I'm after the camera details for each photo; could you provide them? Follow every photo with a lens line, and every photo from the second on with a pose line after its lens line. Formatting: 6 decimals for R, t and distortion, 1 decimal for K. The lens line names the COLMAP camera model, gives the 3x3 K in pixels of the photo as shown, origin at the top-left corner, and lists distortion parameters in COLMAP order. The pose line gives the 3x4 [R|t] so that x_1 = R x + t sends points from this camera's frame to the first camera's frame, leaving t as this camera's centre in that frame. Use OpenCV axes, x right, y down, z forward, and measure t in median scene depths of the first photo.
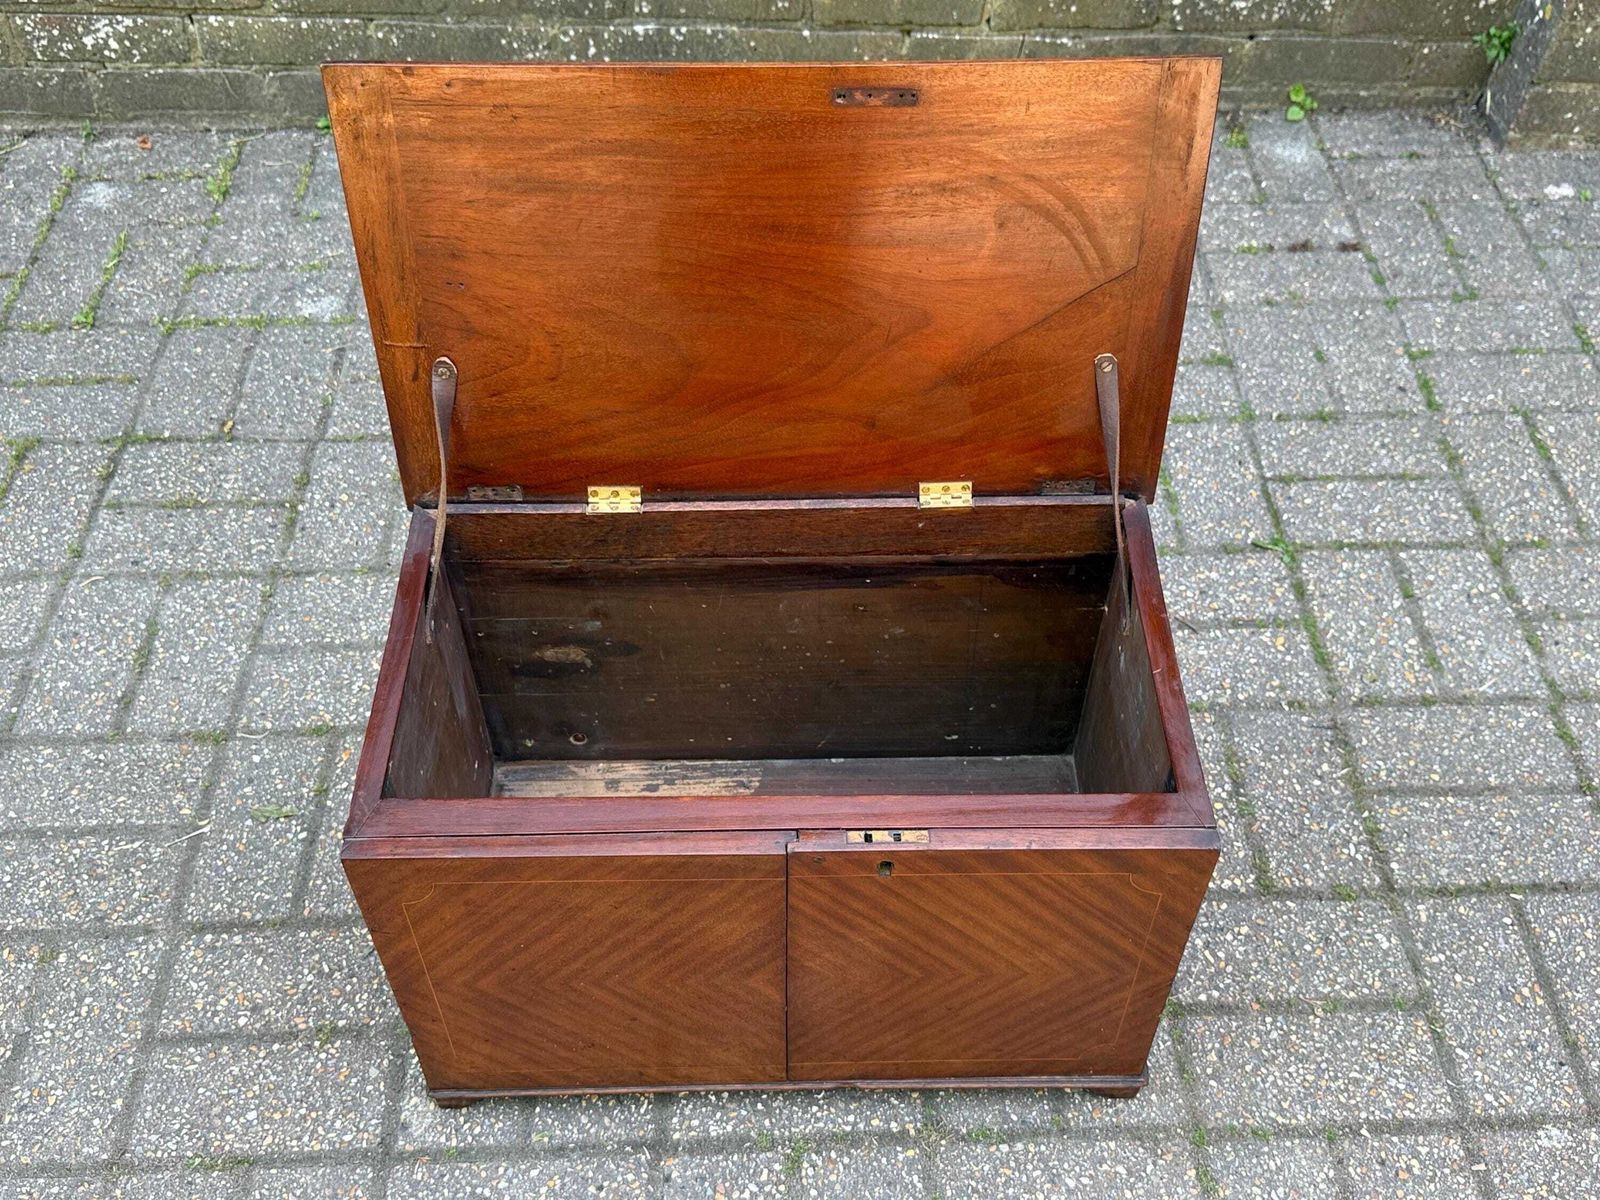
lens RADIAL K [[1576.1, 0, 803.1], [0, 1576.1, 590.4], [0, 0, 1]] dist [0.006464, 0.000000]
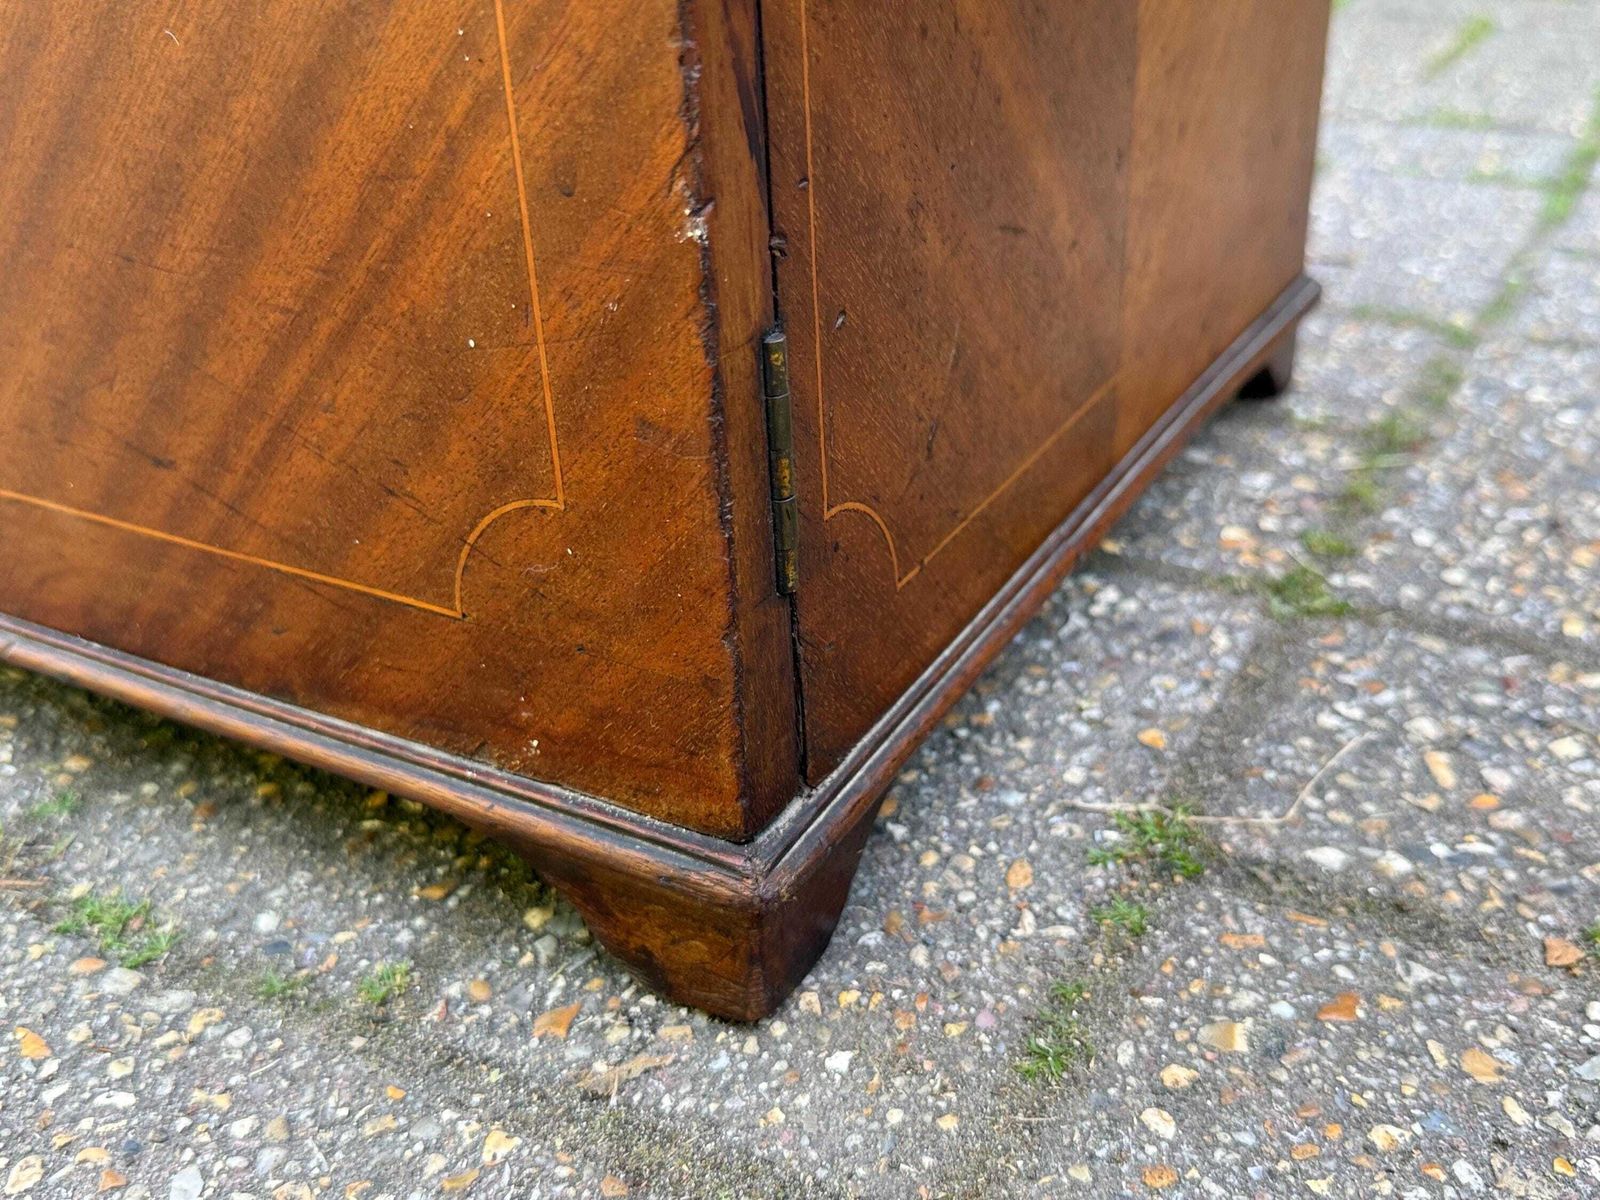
lens RADIAL K [[1656.2, 0, 809.1], [0, 1656.2, 606.4], [0, 0, 1]] dist [-0.021849, 0.000000]
pose [[0.862949, 0.211353, -0.458966, 0.305564], [-0.340955, 0.913925, -0.220205, 0.318464], [0.372919, 0.346513, 0.860732, 0.804625]]
